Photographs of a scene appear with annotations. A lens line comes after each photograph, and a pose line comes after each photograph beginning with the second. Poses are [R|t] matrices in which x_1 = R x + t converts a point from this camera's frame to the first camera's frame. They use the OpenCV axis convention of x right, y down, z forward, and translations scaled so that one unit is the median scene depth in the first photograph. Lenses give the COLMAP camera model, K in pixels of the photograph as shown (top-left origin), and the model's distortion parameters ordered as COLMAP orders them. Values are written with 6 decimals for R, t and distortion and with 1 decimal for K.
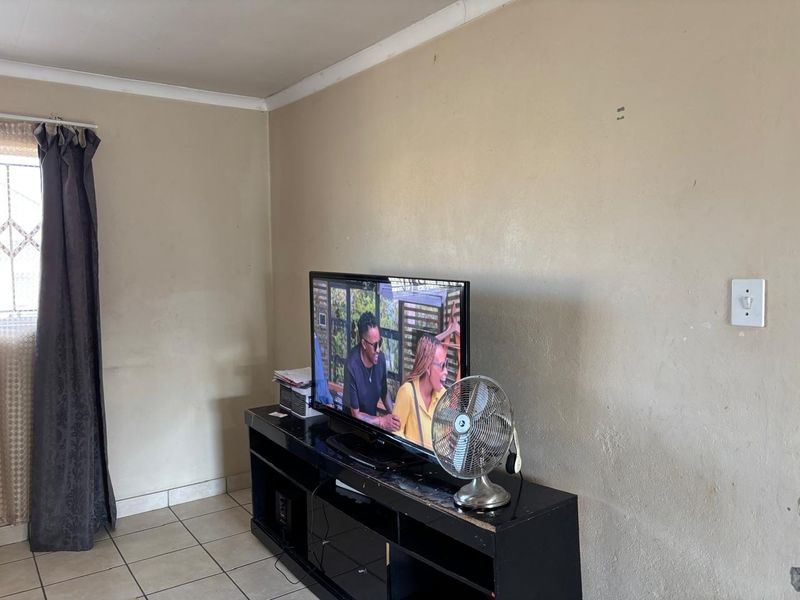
lens RADIAL K [[607.1, 0, 403.0], [0, 607.1, 298.5], [0, 0, 1]] dist [0.014646, -0.030518]
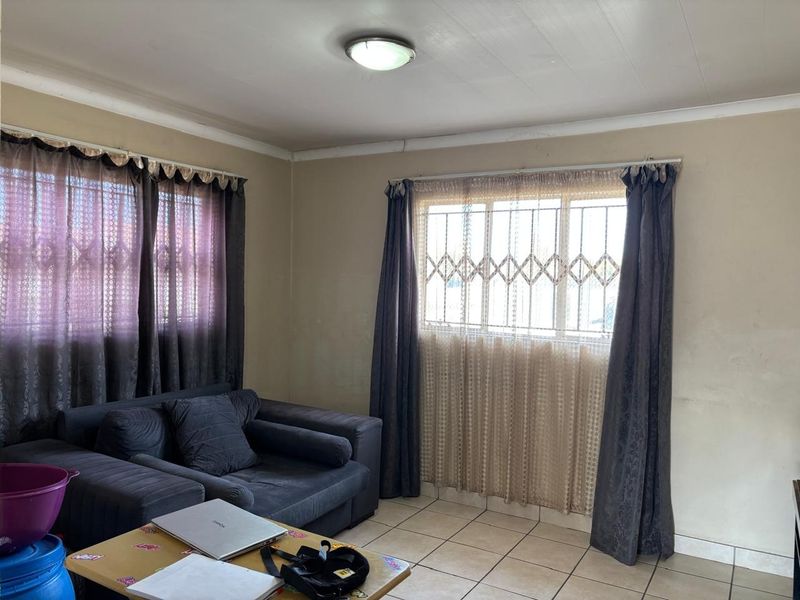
lens RADIAL K [[607.1, 0, 403.6], [0, 607.1, 302.6], [0, 0, 1]] dist [0.014646, -0.030518]
pose [[0.370913, 0.035361, -0.927994, 0.289894], [-0.080515, 0.996737, 0.005799, -0.012164], [0.925171, 0.072566, 0.372550, 0.213481]]
